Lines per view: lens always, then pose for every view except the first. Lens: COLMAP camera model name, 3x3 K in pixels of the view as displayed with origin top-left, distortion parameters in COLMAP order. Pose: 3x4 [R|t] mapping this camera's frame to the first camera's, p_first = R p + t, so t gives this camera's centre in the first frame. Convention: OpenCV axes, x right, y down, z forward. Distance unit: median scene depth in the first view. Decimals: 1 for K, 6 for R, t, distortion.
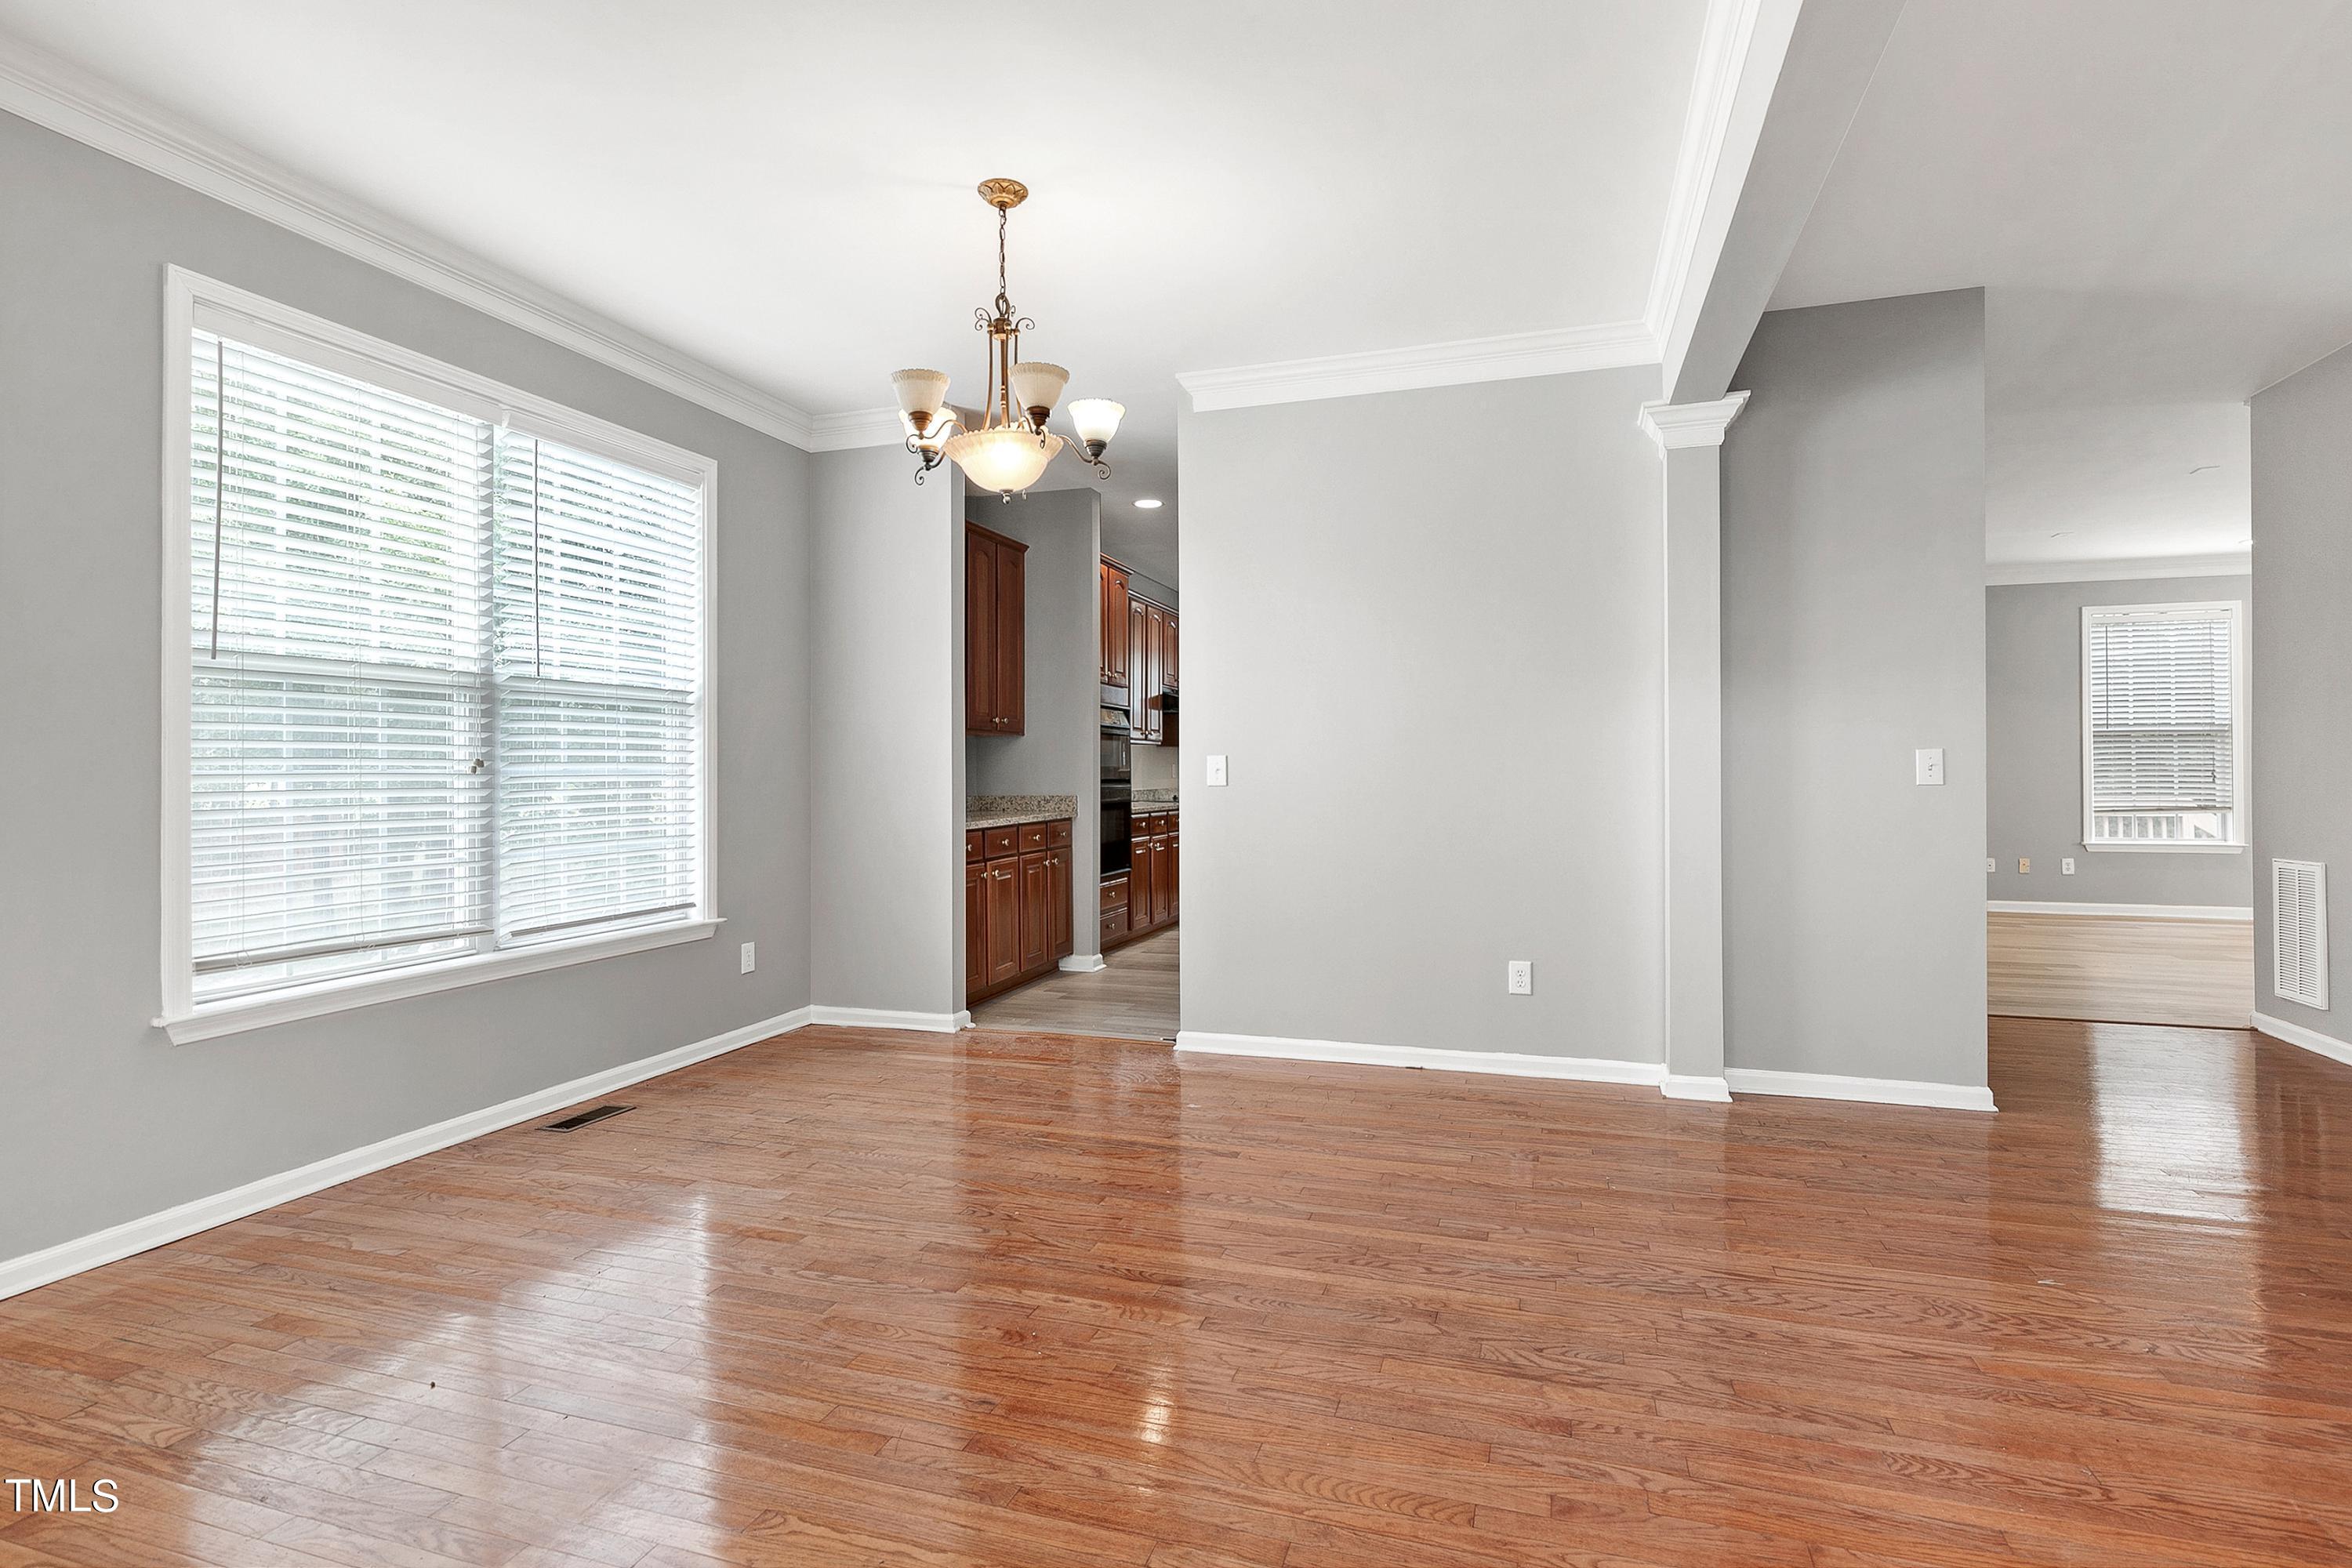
lens RADIAL K [[1154.8, 0, 1170.0], [0, 1154.8, 762.2], [0, 0, 1]] dist [-0.000773, 0.000154]
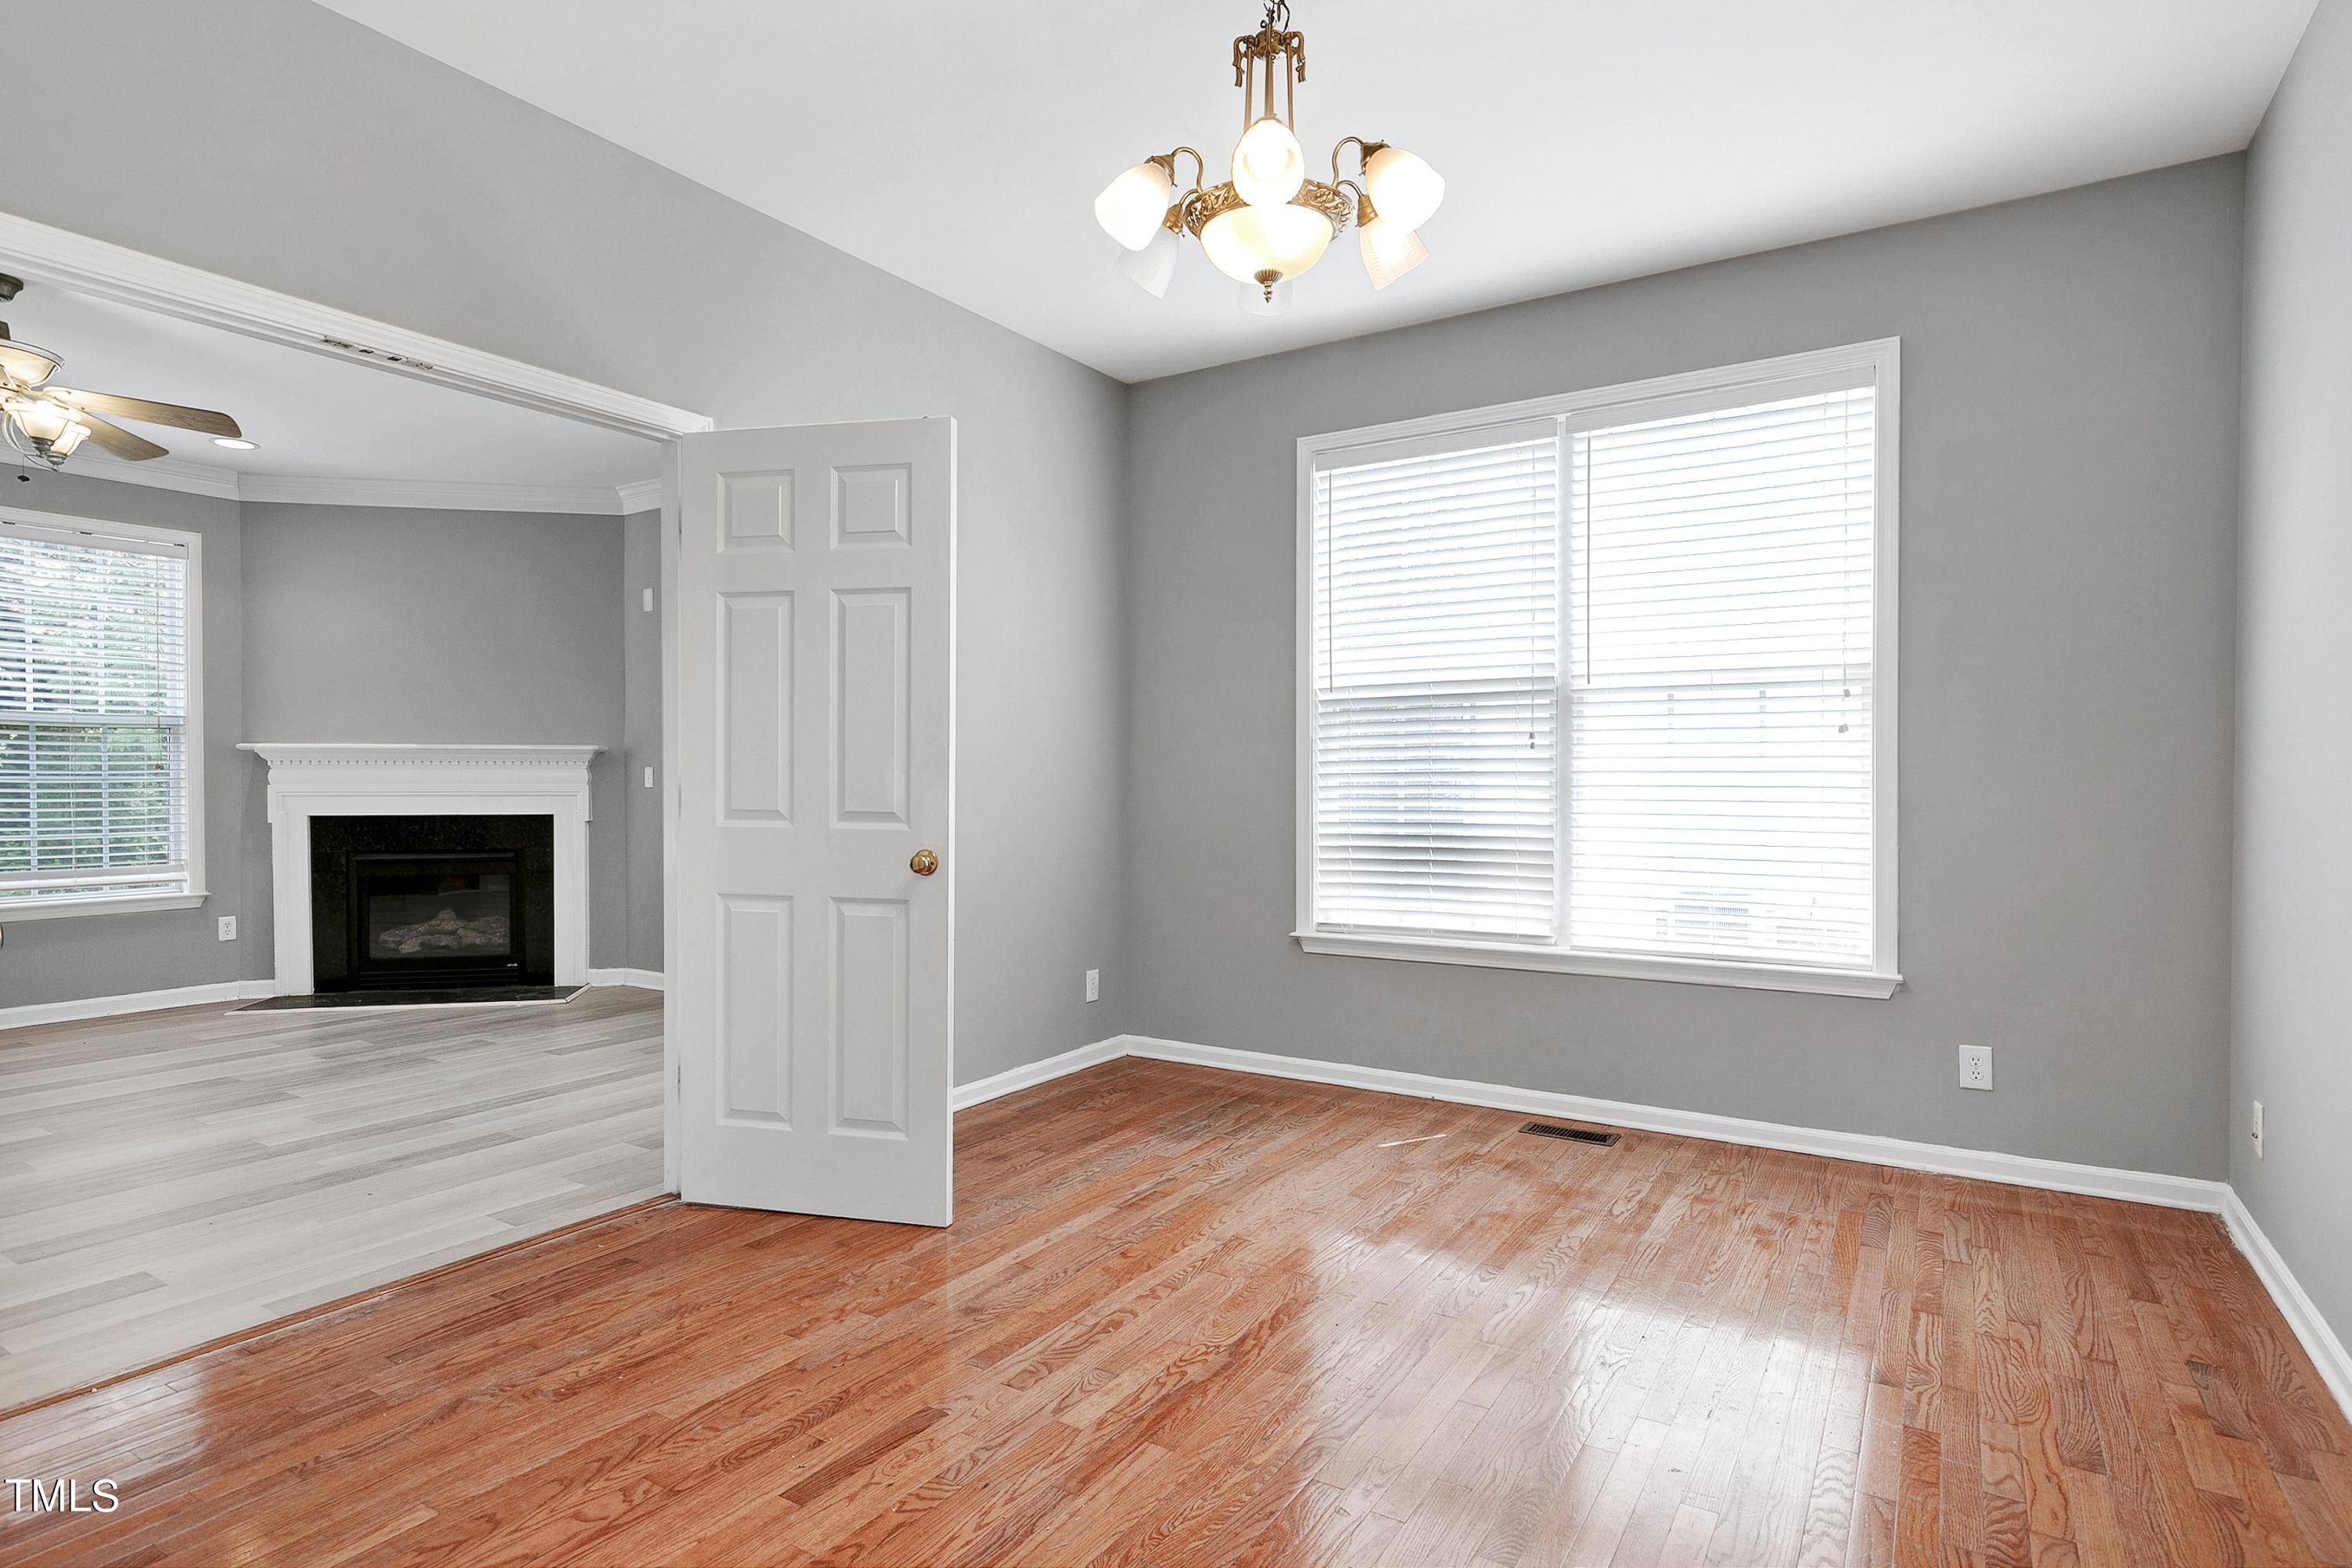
lens RADIAL K [[1260.8, 0, 1187.2], [0, 1260.8, 796.2], [0, 0, 1]] dist [0.004690, 0.000488]
pose [[-0.268345, 0.020859, -0.963097, 0.754552], [0.007540, 0.999780, 0.019553, 0.005905], [0.963293, -0.002015, -0.268444, 1.257458]]
